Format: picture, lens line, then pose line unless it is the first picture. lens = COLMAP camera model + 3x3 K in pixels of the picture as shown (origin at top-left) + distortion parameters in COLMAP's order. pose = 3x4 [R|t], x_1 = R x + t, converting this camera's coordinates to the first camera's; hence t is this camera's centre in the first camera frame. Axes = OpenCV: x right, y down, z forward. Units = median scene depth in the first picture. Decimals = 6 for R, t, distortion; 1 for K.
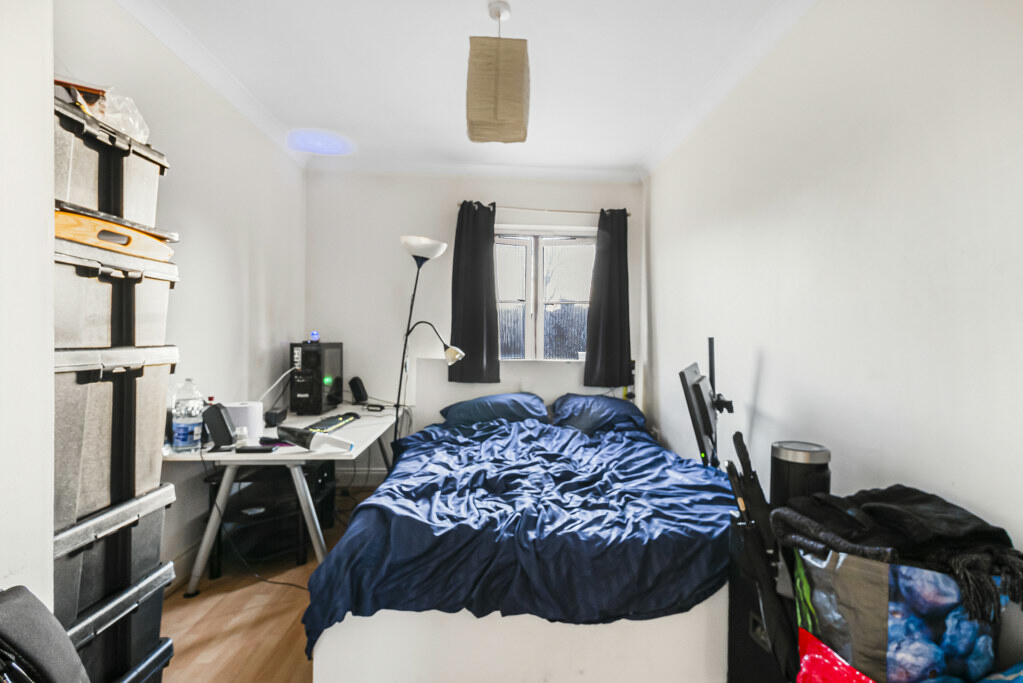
lens RADIAL K [[468.3, 0, 512.8], [0, 468.3, 346.3], [0, 0, 1]] dist [-0.008261, 0.000667]
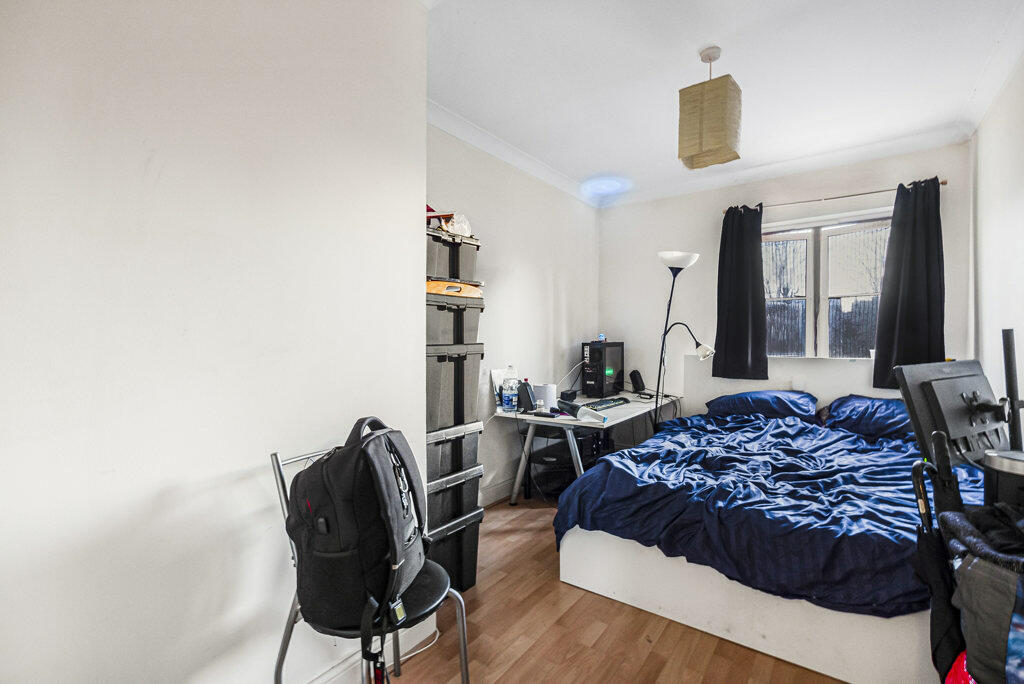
lens RADIAL K [[446.6, 0, 513.8], [0, 446.6, 336.8], [0, 0, 1]] dist [-0.002130, 0.000263]
pose [[0.762853, -0.019730, -0.646271, 0.318108], [0.005337, 0.999692, -0.024220, 0.009495], [0.646550, 0.015027, 0.762724, -0.160171]]
